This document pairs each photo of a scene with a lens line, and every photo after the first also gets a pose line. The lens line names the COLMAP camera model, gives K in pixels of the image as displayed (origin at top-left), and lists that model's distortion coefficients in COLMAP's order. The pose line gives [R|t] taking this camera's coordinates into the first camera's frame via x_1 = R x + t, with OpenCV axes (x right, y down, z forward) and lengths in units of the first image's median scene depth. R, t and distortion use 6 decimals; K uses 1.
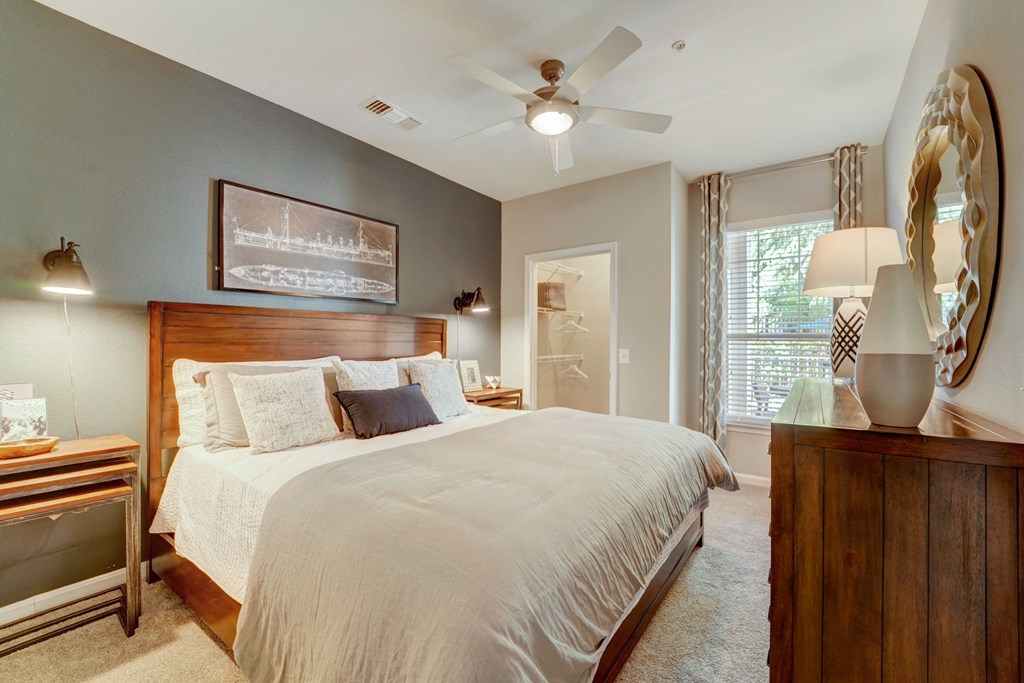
lens RADIAL K [[417.5, 0, 514.4], [0, 417.5, 338.8], [0, 0, 1]] dist [-0.008031, -0.000387]
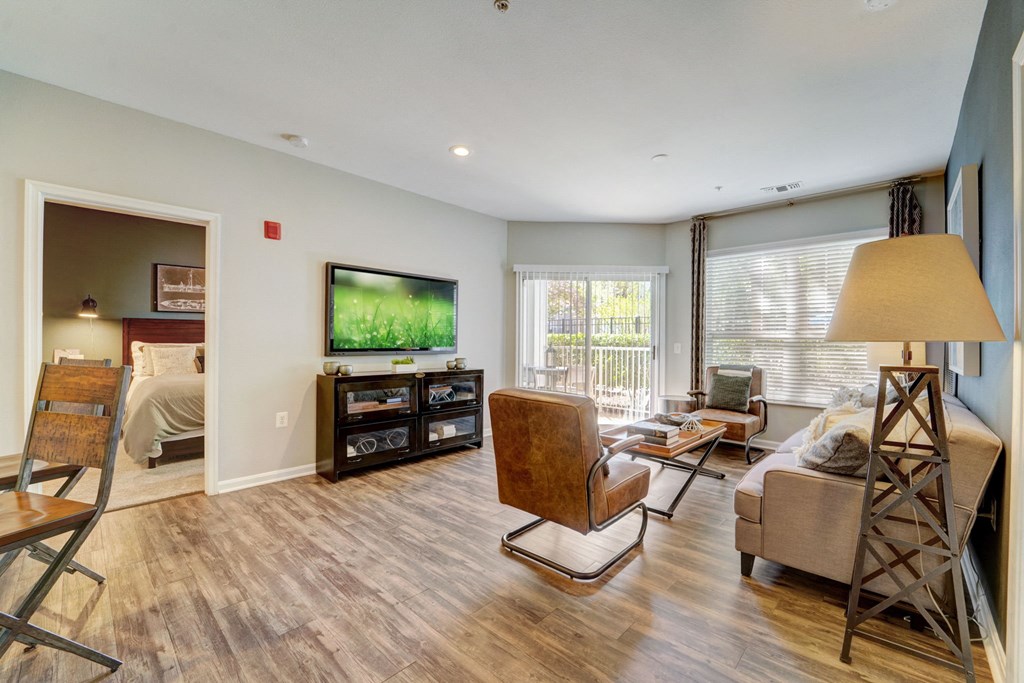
lens RADIAL K [[417.5, 0, 511.7], [0, 417.5, 340.6], [0, 0, 1]] dist [-0.008031, -0.000387]
pose [[0.991507, 0.005259, -0.129948, 1.300194], [-0.003787, 0.999926, 0.011572, 0.006584], [0.130000, -0.010982, 0.991453, -0.860939]]
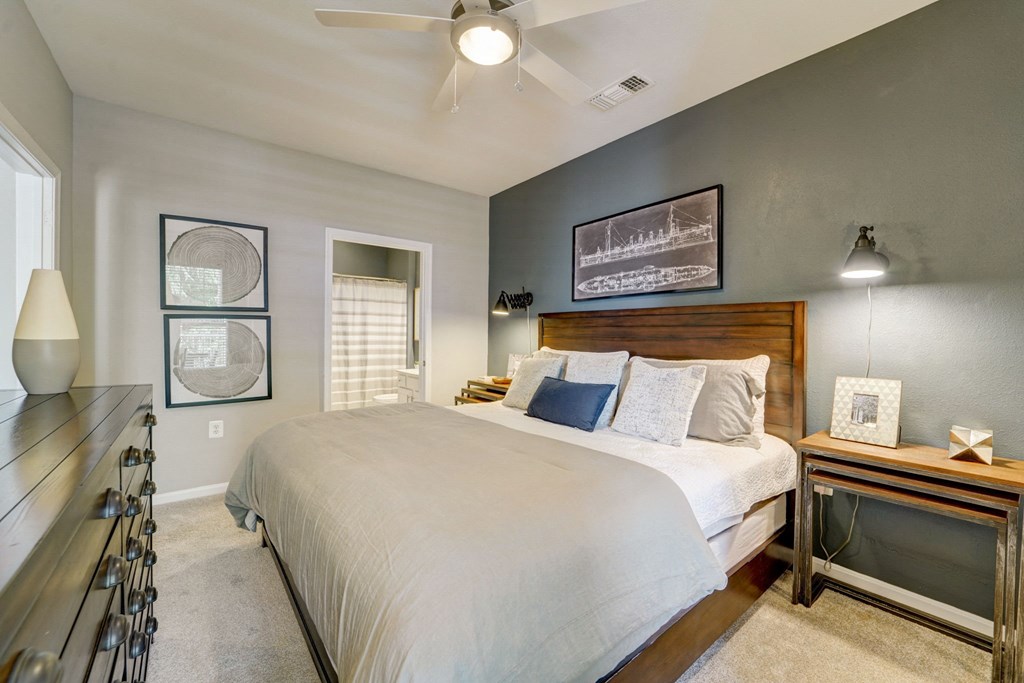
lens RADIAL K [[417.5, 0, 513.3], [0, 417.5, 337.3], [0, 0, 1]] dist [-0.008031, -0.000387]
pose [[-0.261464, 0.007351, -0.965185, 0.657030], [0.001406, 0.999973, 0.007235, -0.001620], [0.965212, 0.000534, -0.261467, 1.000659]]
